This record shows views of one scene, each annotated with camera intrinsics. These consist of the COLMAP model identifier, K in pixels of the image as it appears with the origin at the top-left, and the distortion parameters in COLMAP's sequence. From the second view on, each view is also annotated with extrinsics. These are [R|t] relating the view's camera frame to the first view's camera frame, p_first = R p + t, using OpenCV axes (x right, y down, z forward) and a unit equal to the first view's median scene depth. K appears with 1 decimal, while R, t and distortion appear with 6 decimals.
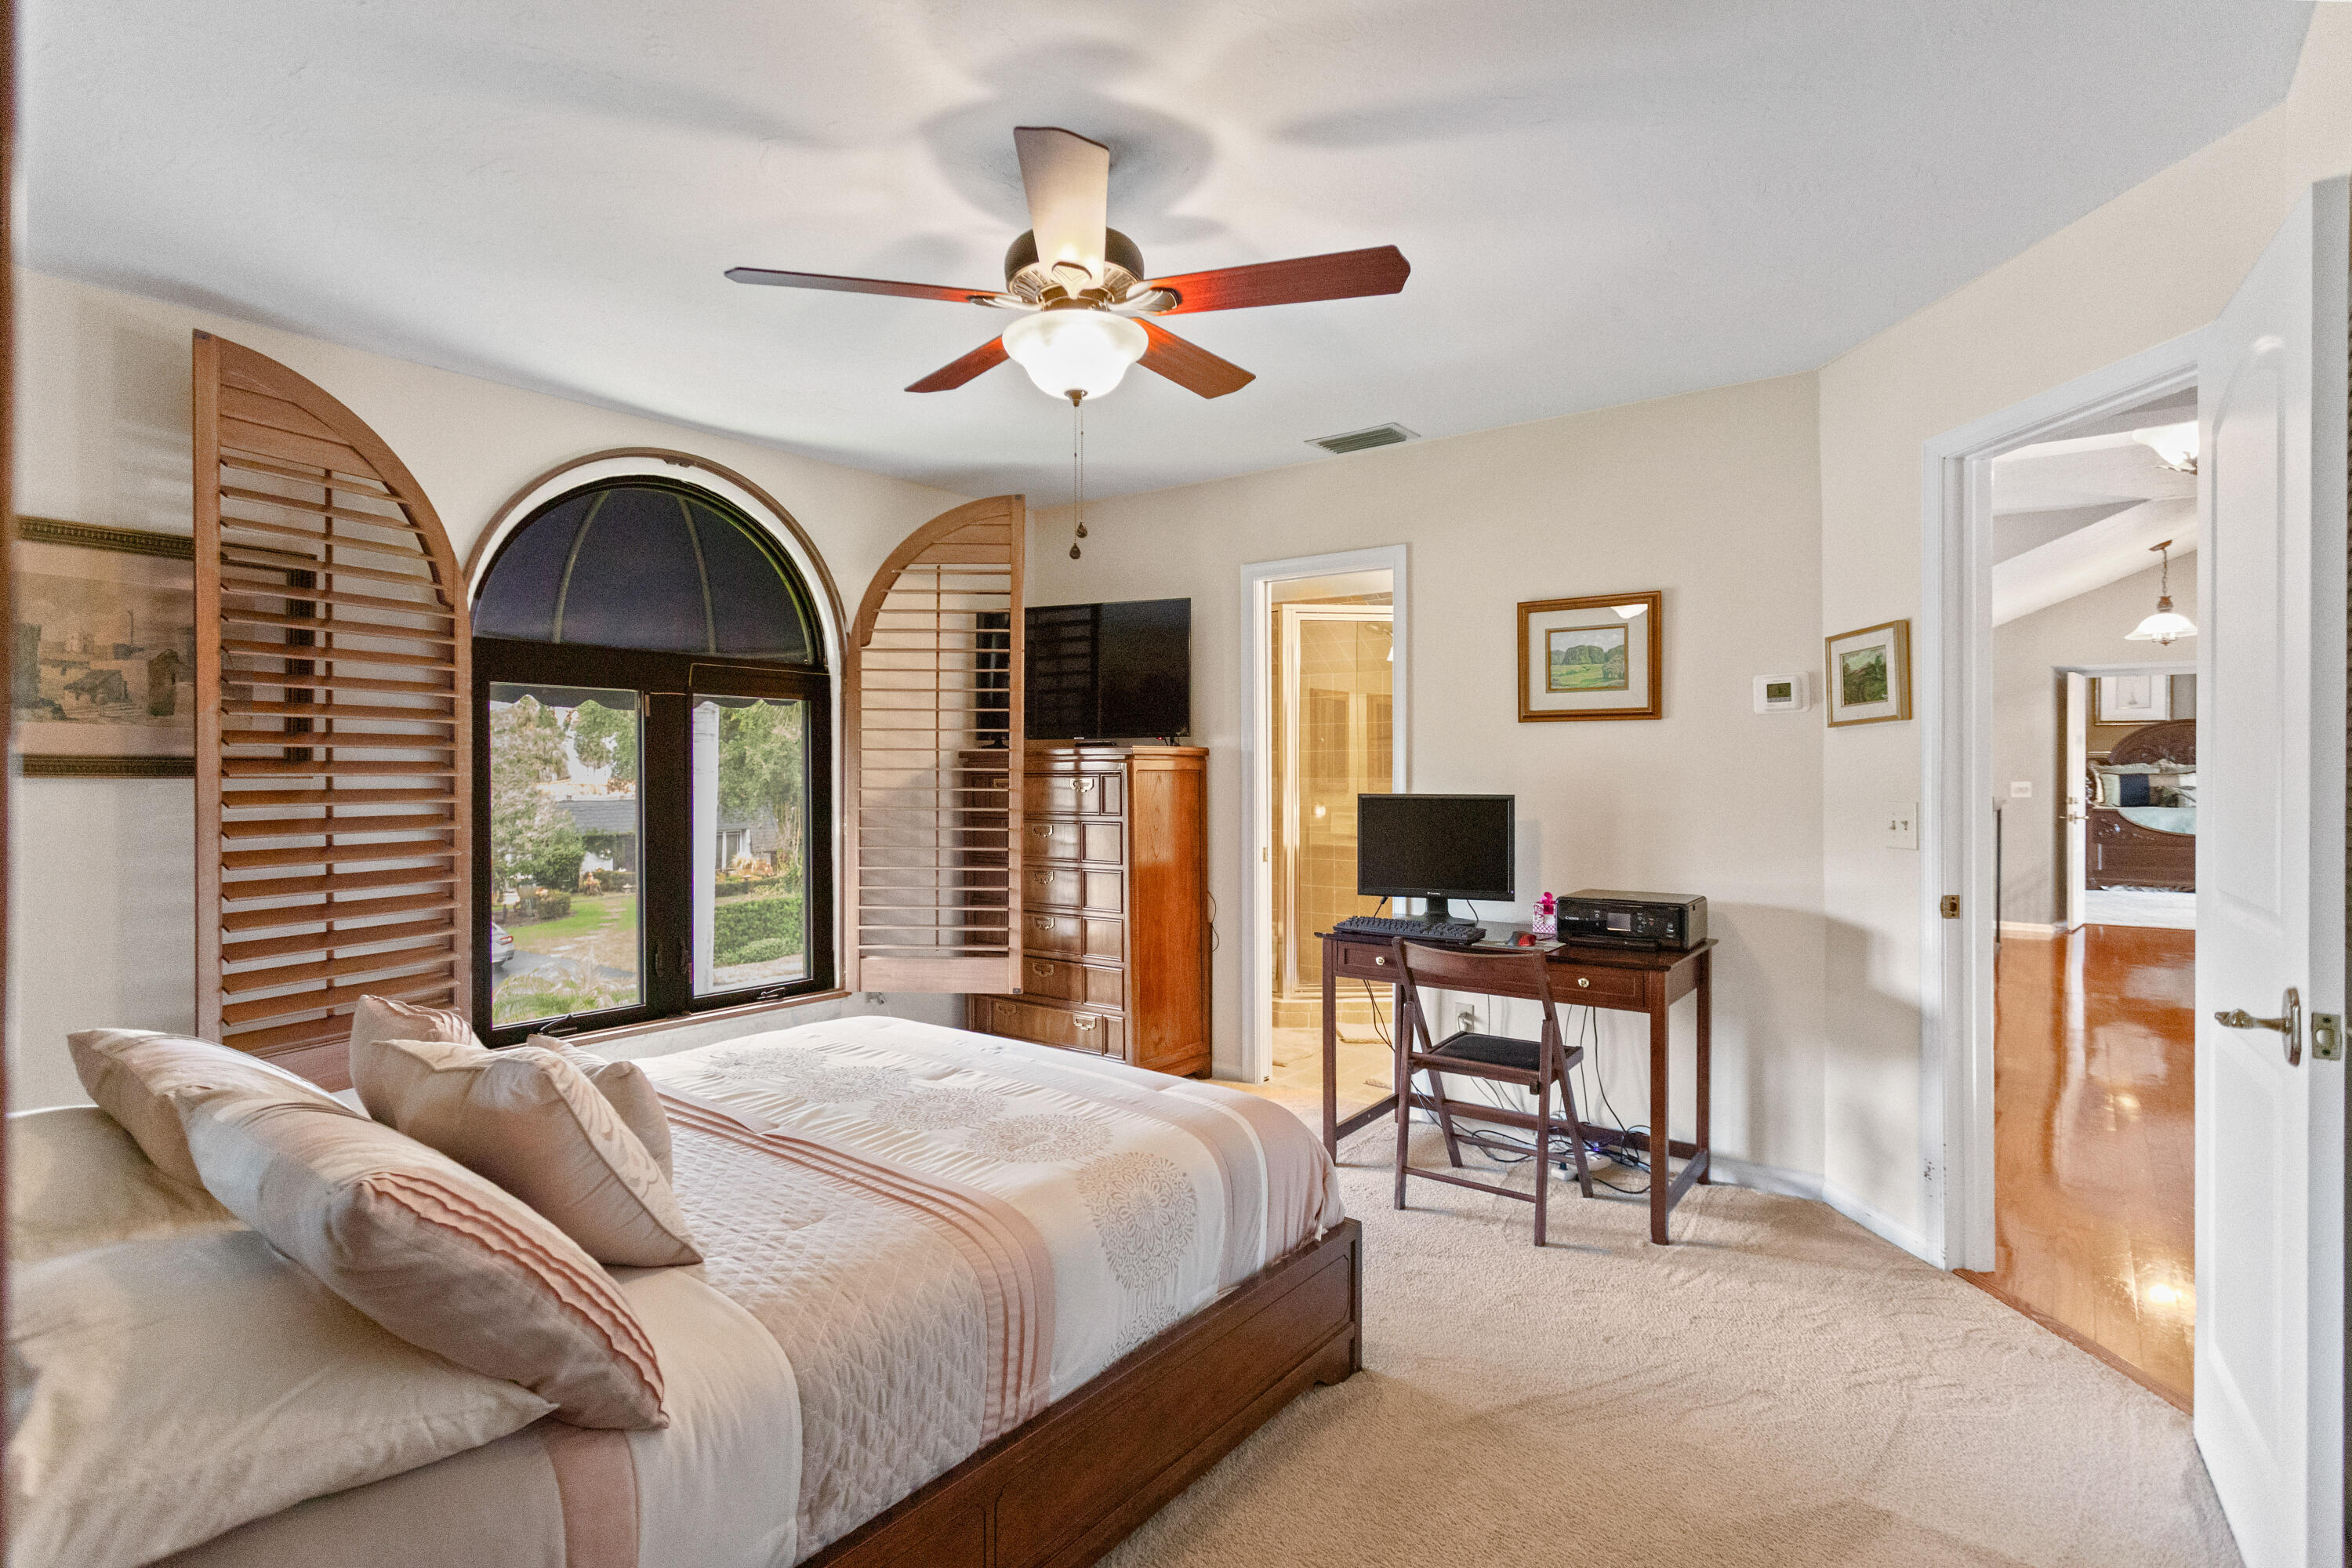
lens RADIAL K [[1145.3, 0, 1163.6], [0, 1145.3, 759.2], [0, 0, 1]] dist [0.000895, -0.000300]
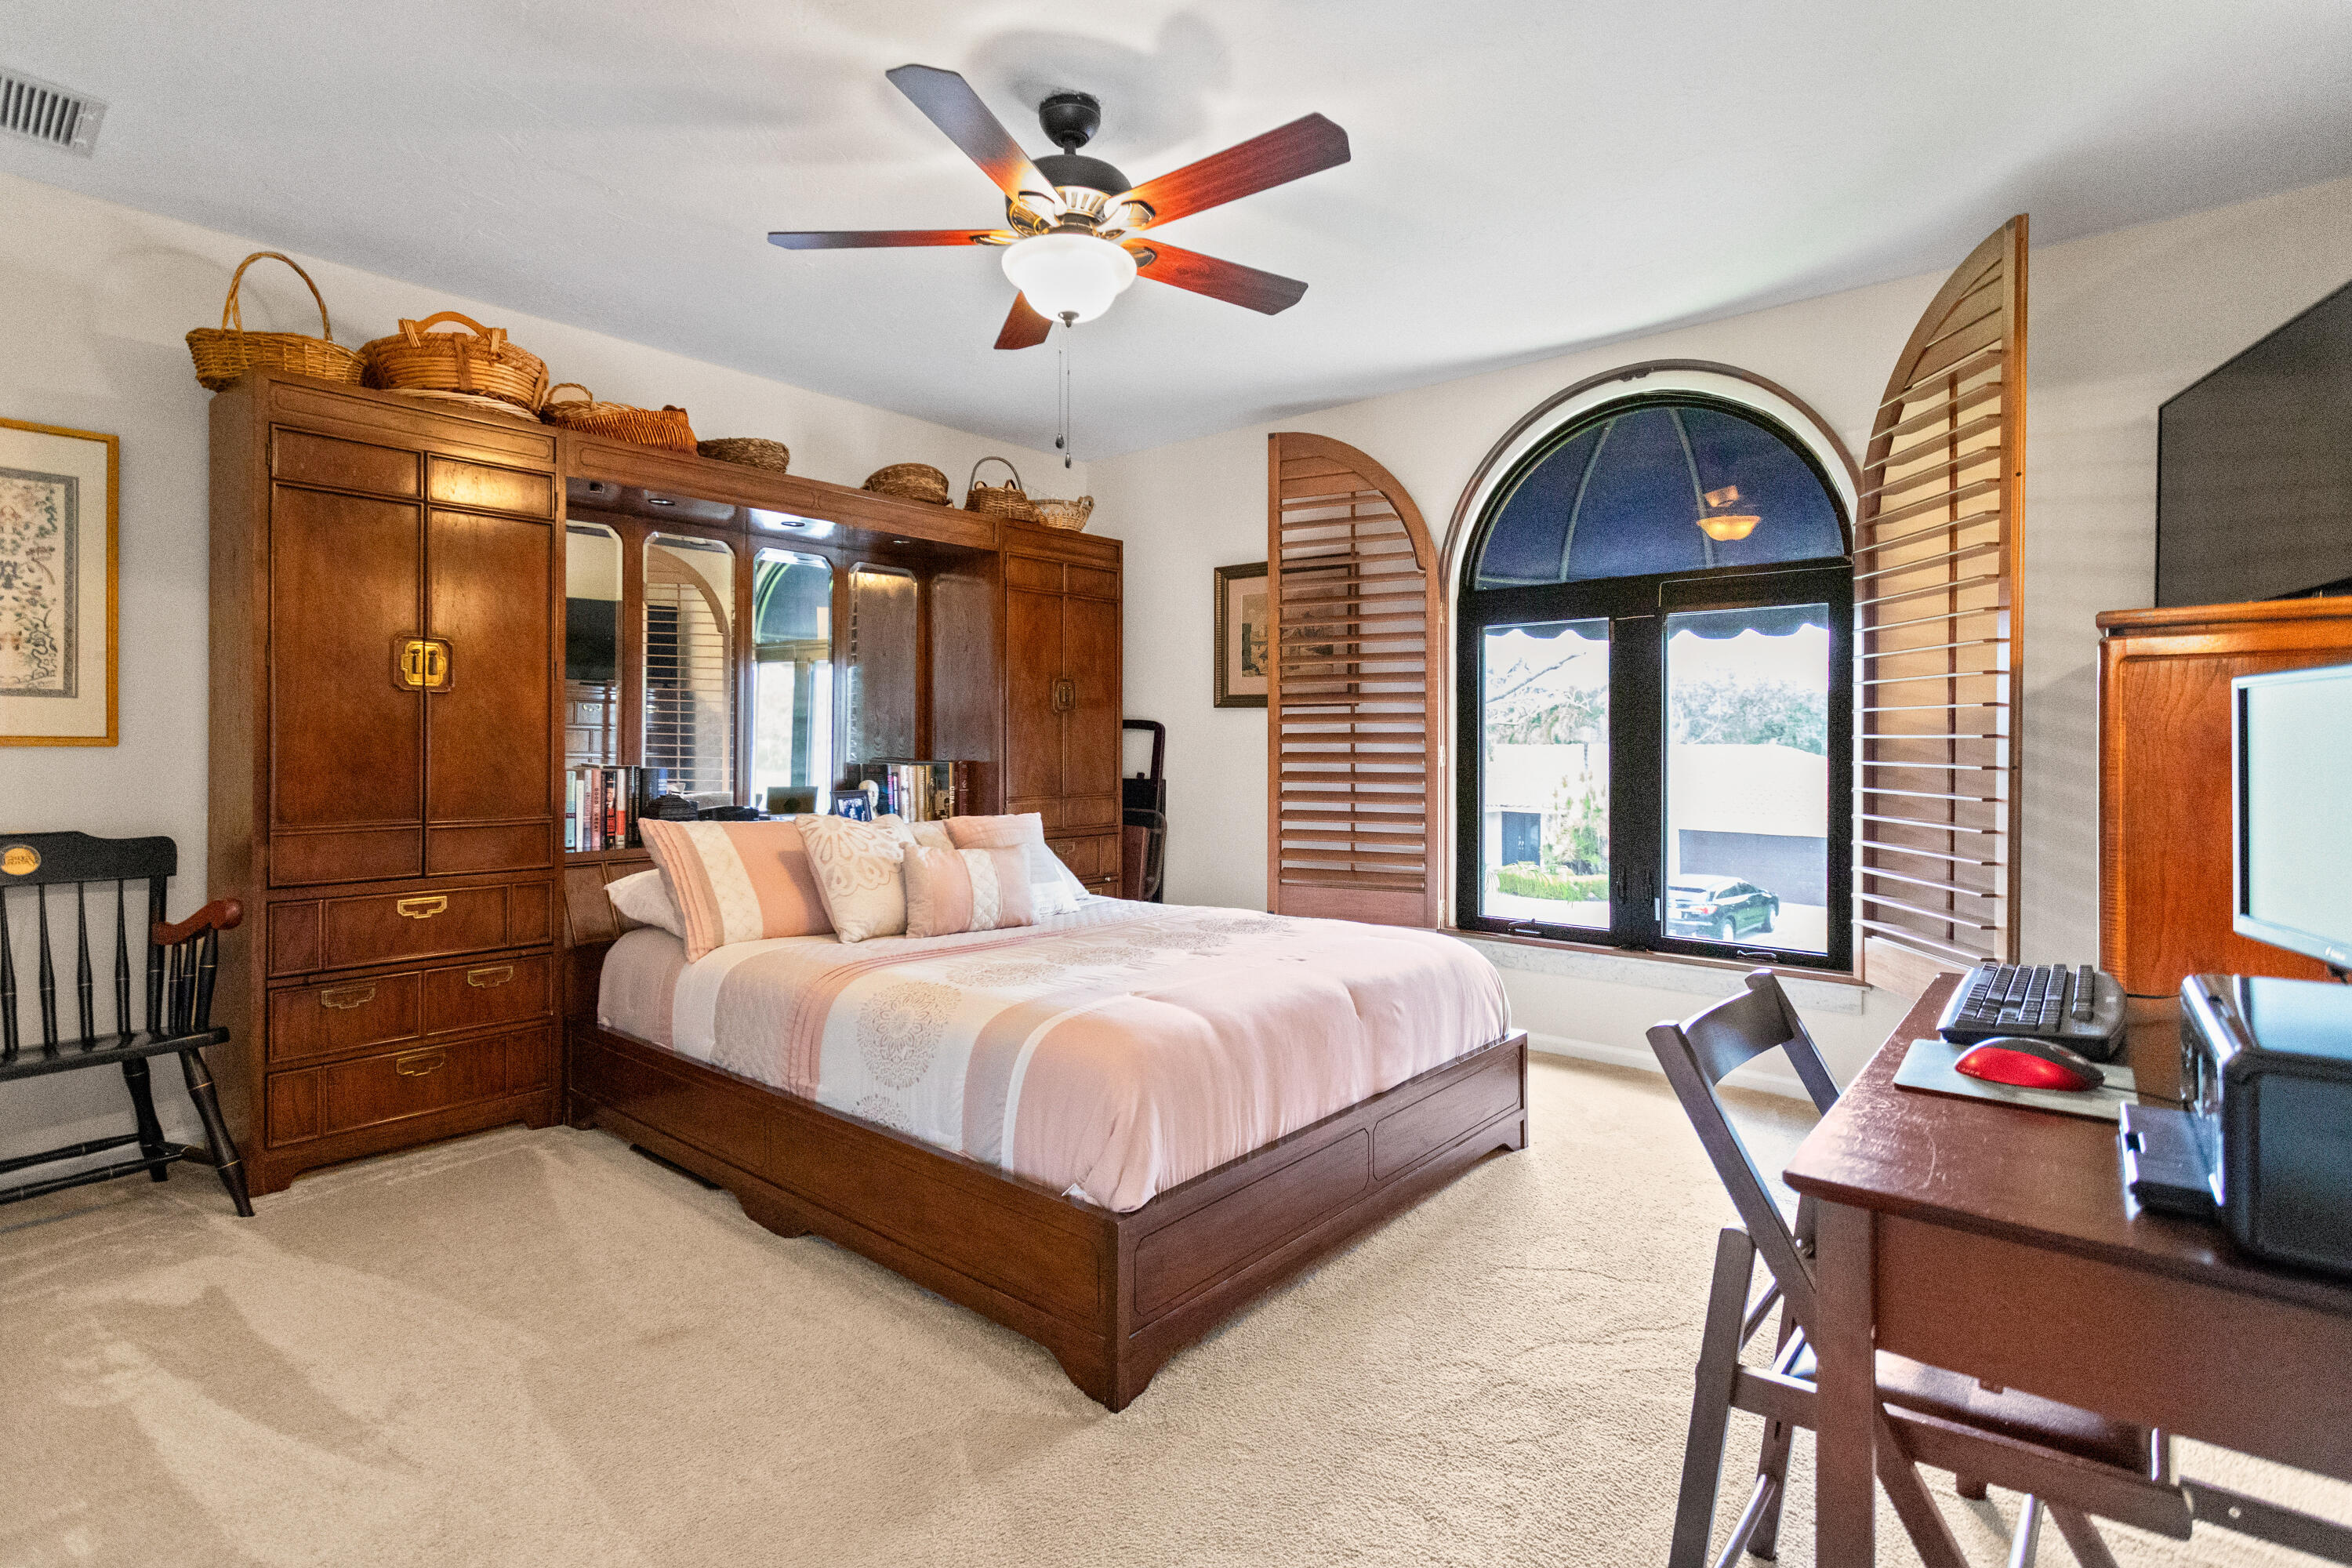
lens RADIAL K [[1145.3, 0, 1163.6], [0, 1145.3, 759.2], [0, 0, 1]] dist [0.000895, -0.000300]
pose [[-0.043718, 0.014962, -0.998932, 0.633335], [0.010097, 0.999843, 0.014534, 0.052443], [0.998993, -0.009451, -0.043862, 0.718337]]
